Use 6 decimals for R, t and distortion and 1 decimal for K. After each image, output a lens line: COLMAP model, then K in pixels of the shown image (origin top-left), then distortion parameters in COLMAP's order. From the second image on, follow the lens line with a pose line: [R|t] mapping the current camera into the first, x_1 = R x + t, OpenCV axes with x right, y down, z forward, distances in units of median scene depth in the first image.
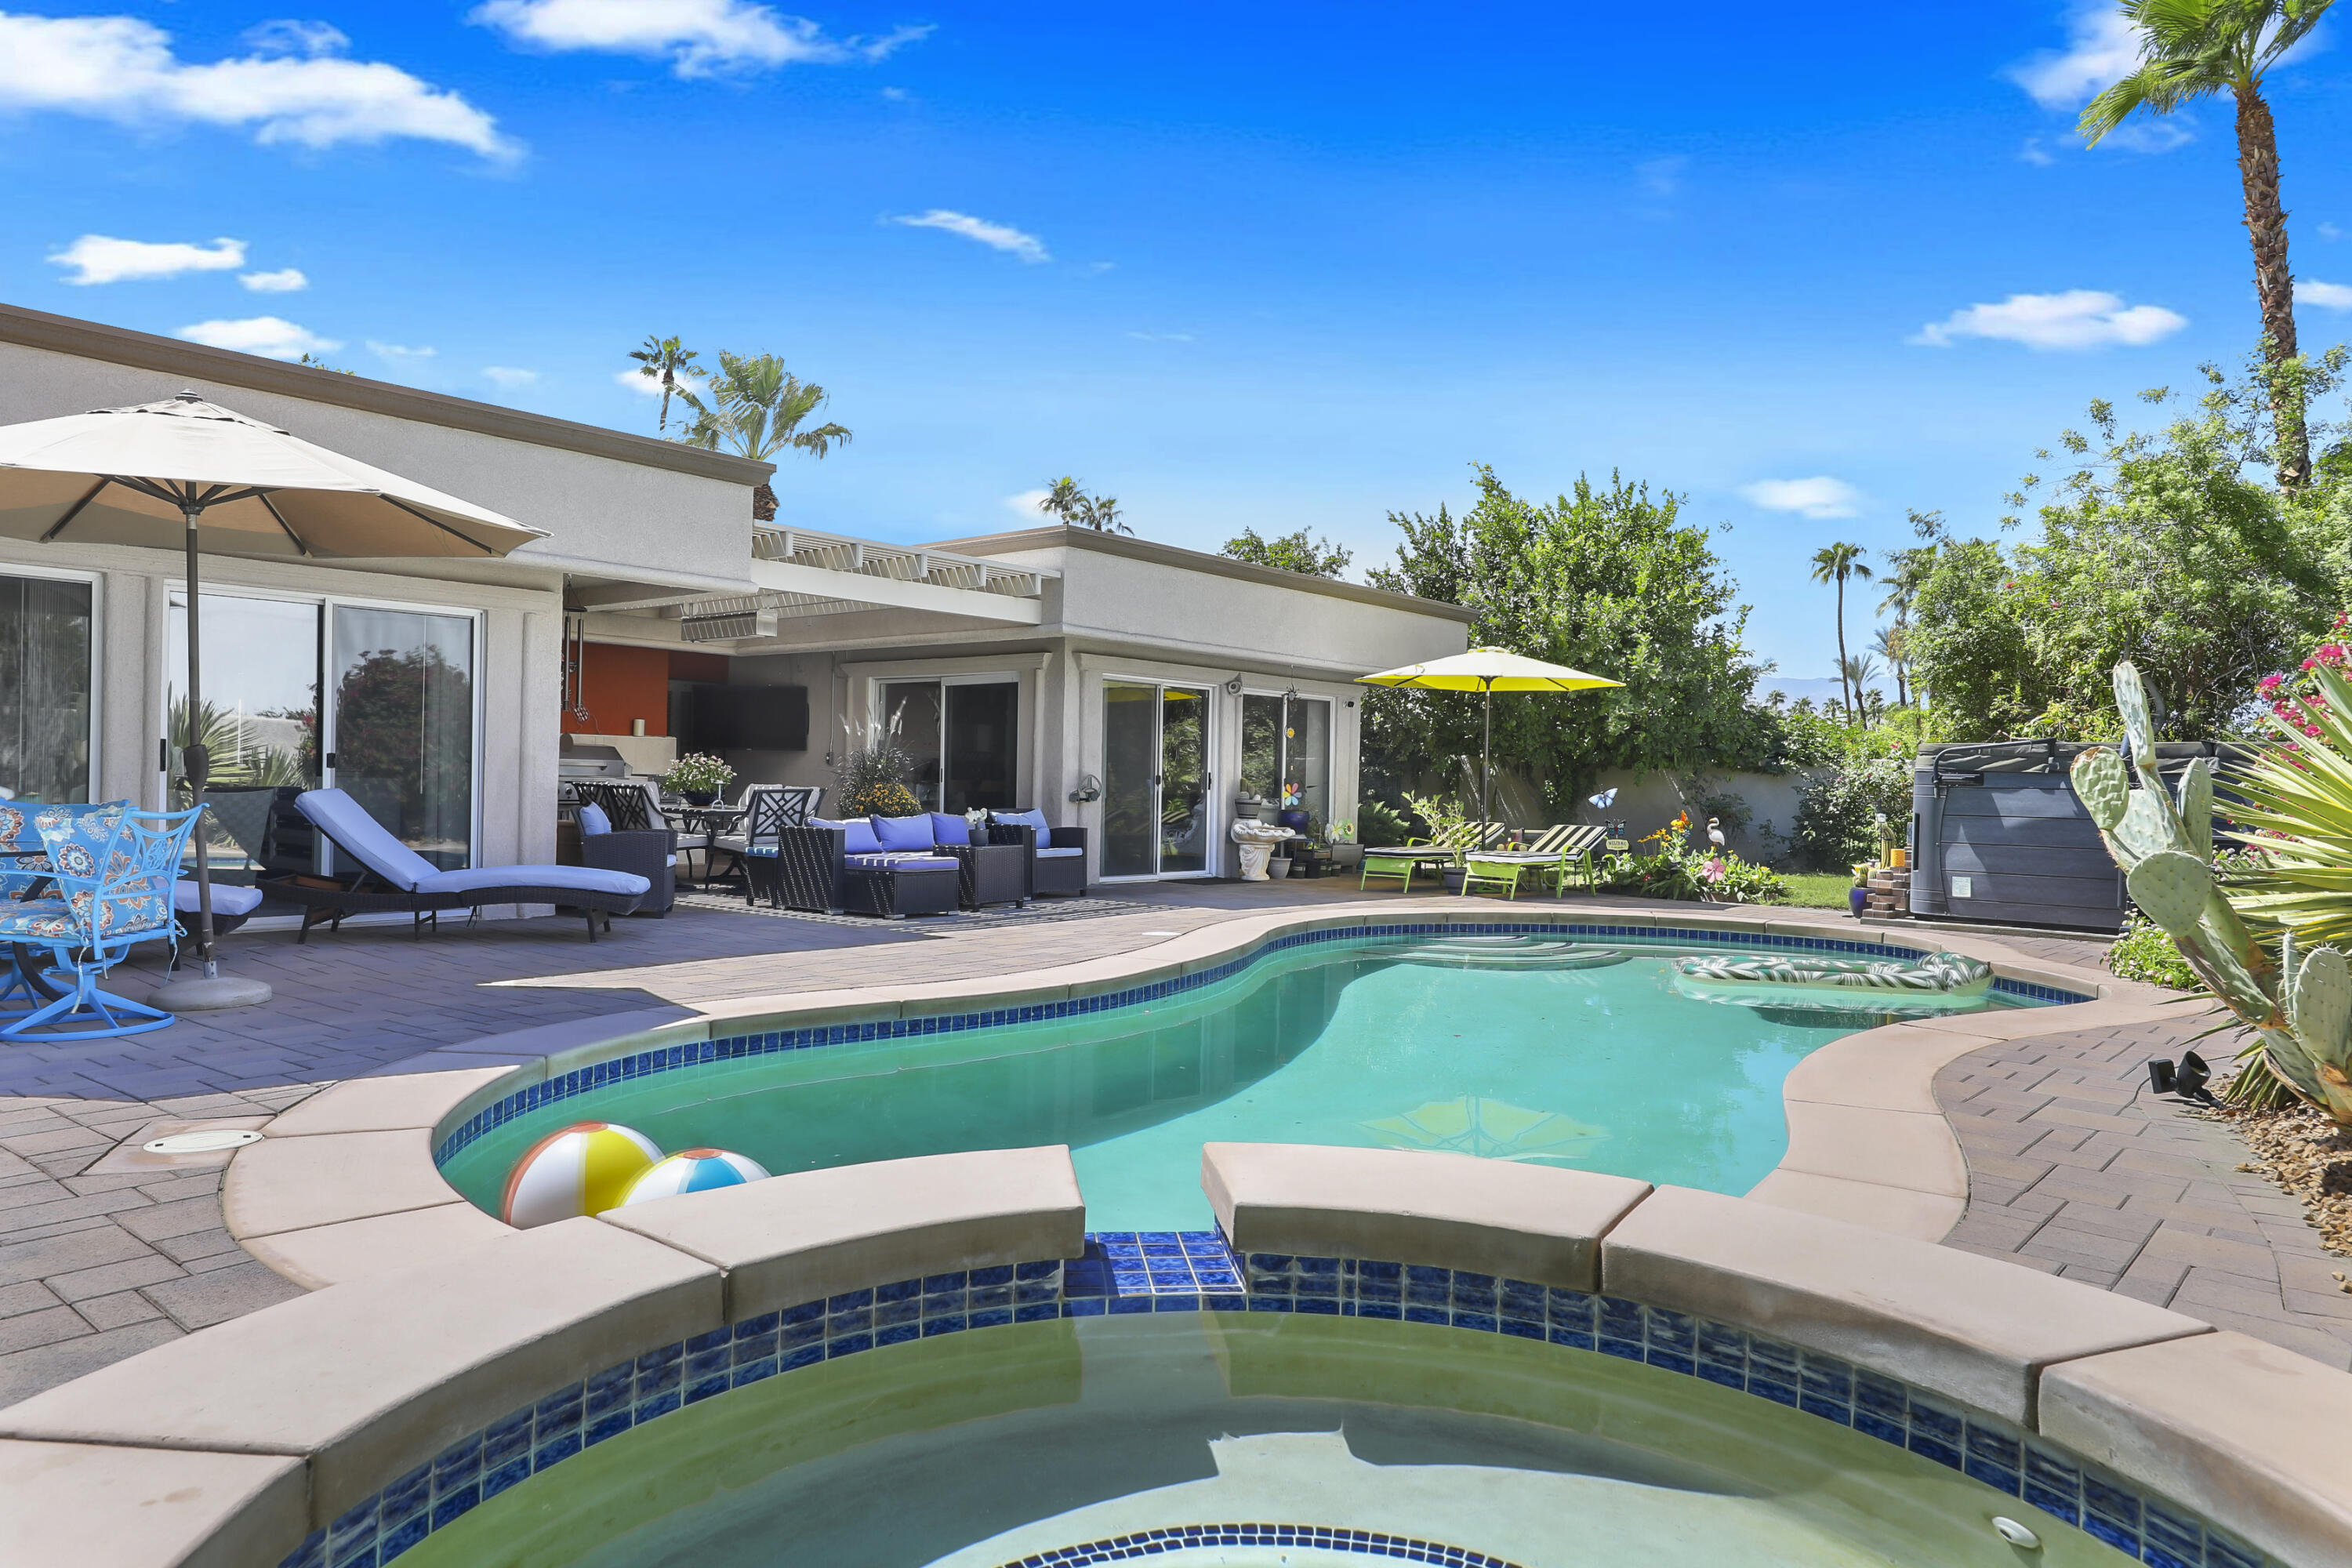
lens RADIAL K [[1502.5, 0, 1167.8], [0, 1502.5, 791.4], [0, 0, 1]] dist [0.009580, 0.002262]
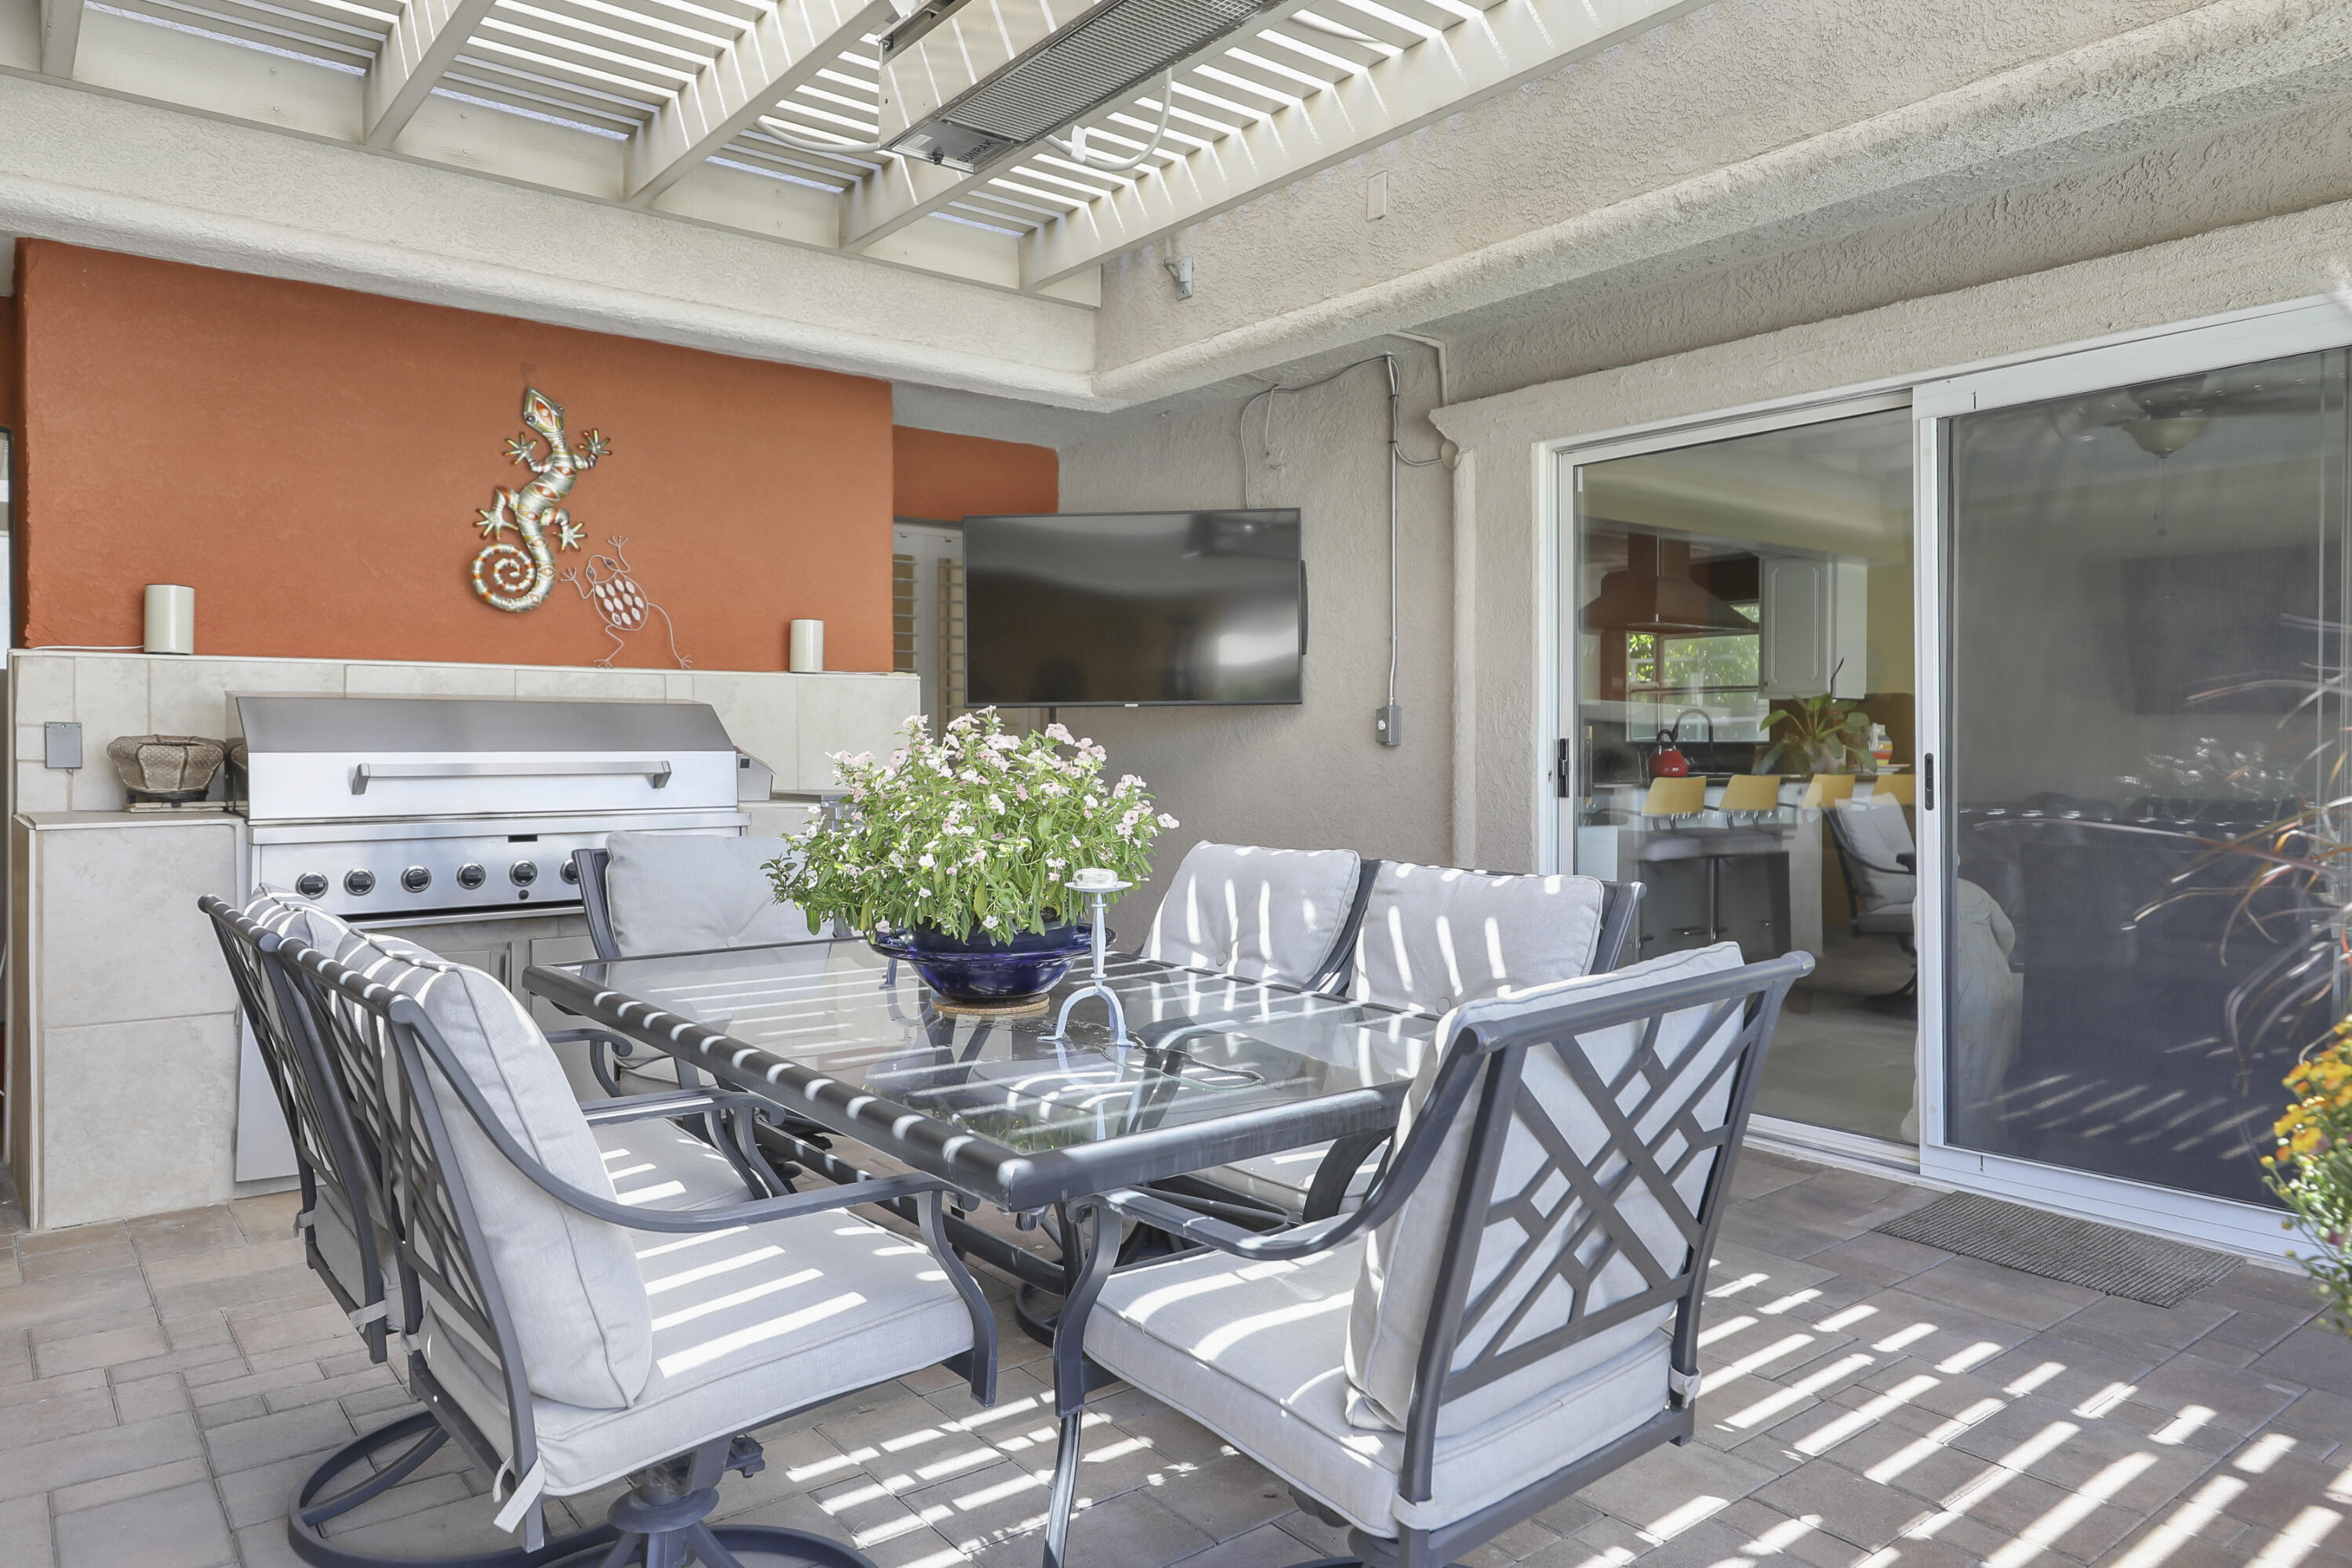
lens RADIAL K [[1552.9, 0, 1185.0], [0, 1552.9, 770.6], [0, 0, 1]] dist [0.003092, 0.000137]
pose [[0.984507, -0.019212, -0.174291, -0.211547], [0.021238, 0.999727, 0.009767, -0.016561], [0.174055, -0.013317, 0.984646, 0.679835]]
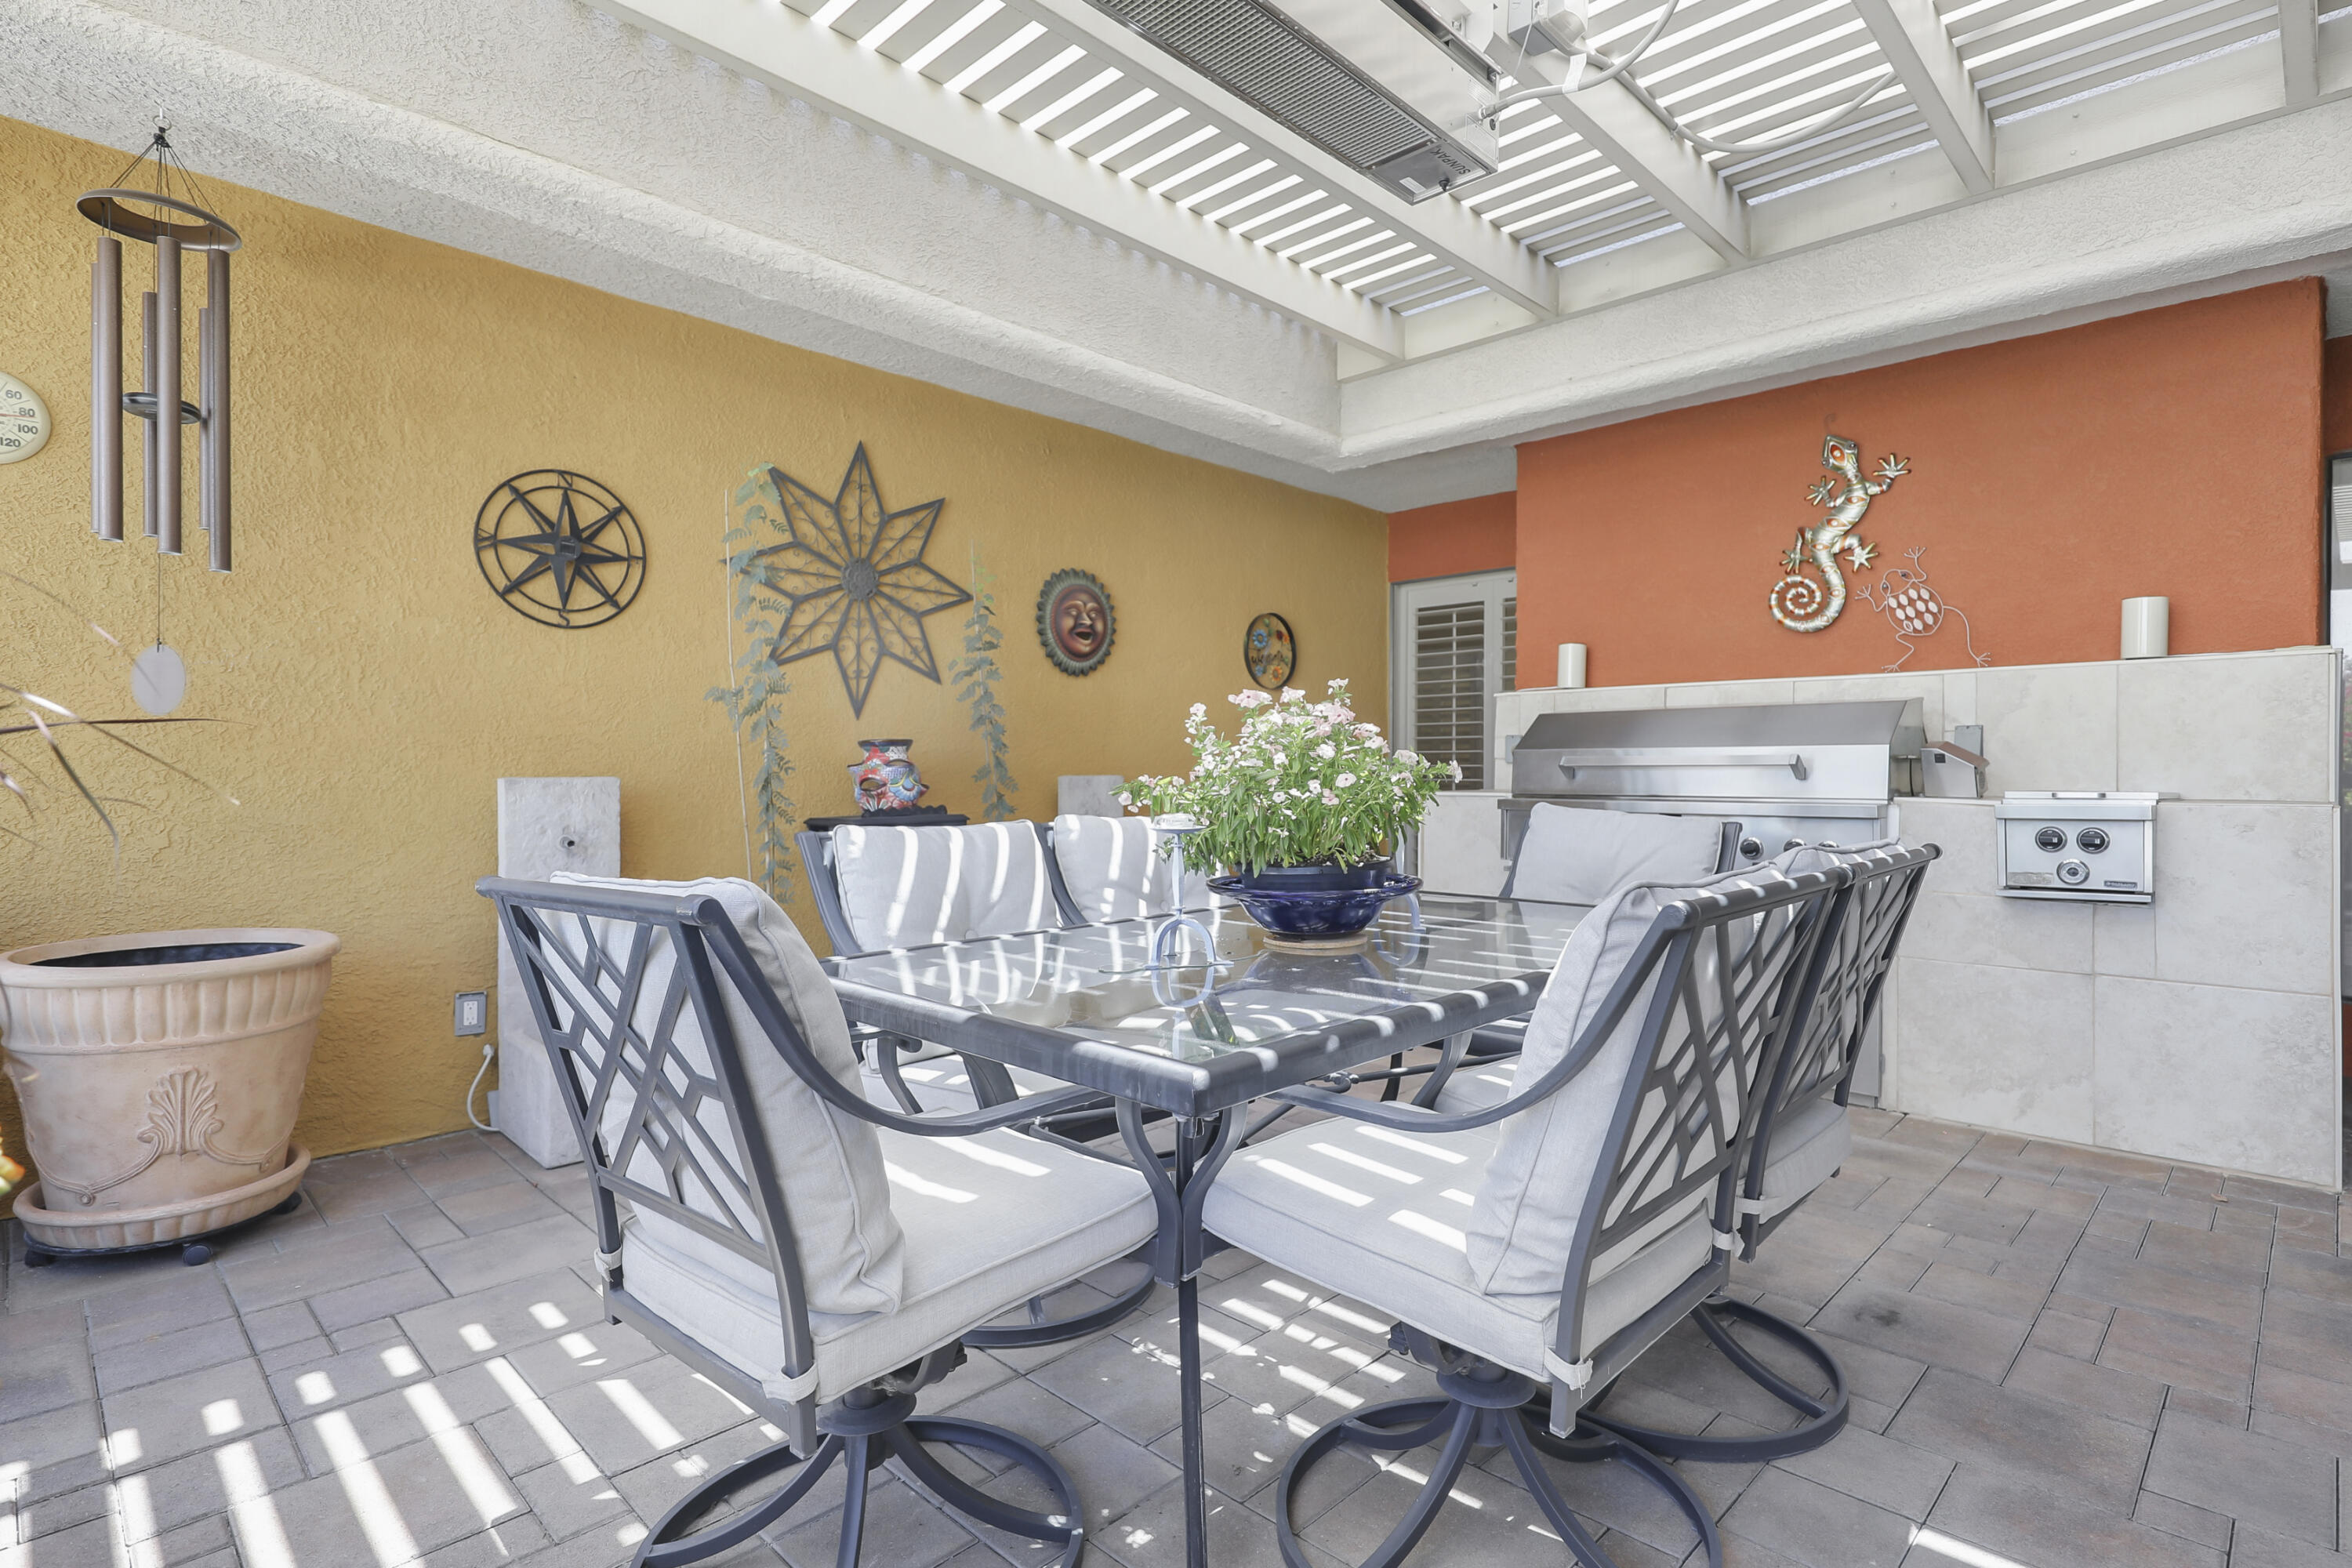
lens RADIAL K [[1152.7, 0, 1185.3], [0, 1152.7, 783.6], [0, 0, 1]] dist [-0.001110, -0.000118]
pose [[-0.056325, -0.016076, -0.998283, -0.121585], [-0.011211, 0.999818, -0.015468, -0.006926], [0.998350, 0.010321, -0.056495, 0.830603]]
